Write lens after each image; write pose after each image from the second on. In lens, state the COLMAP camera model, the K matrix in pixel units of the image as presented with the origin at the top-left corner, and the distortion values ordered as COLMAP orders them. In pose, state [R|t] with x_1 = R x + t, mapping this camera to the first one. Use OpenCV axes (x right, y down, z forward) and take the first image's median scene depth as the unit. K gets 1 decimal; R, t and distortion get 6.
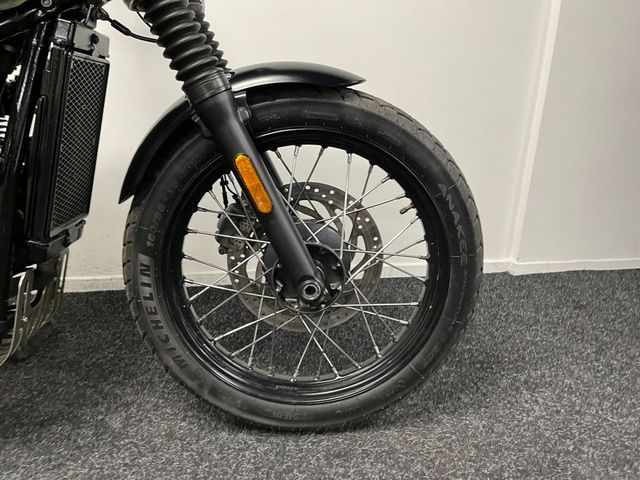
lens RADIAL K [[483.1, 0, 322.4], [0, 483.1, 247.1], [0, 0, 1]] dist [0.088615, -0.125954]
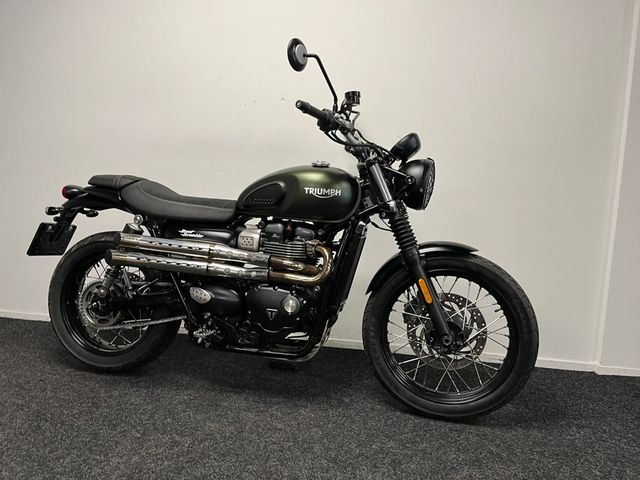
lens RADIAL K [[483.1, 0, 322.4], [0, 483.1, 247.1], [0, 0, 1]] dist [0.088615, -0.125954]
pose [[0.951359, 0.057143, -0.302739, 0.077042], [-0.126510, 0.968438, -0.214763, 0.206619], [0.280912, 0.242616, 0.928561, -1.230286]]
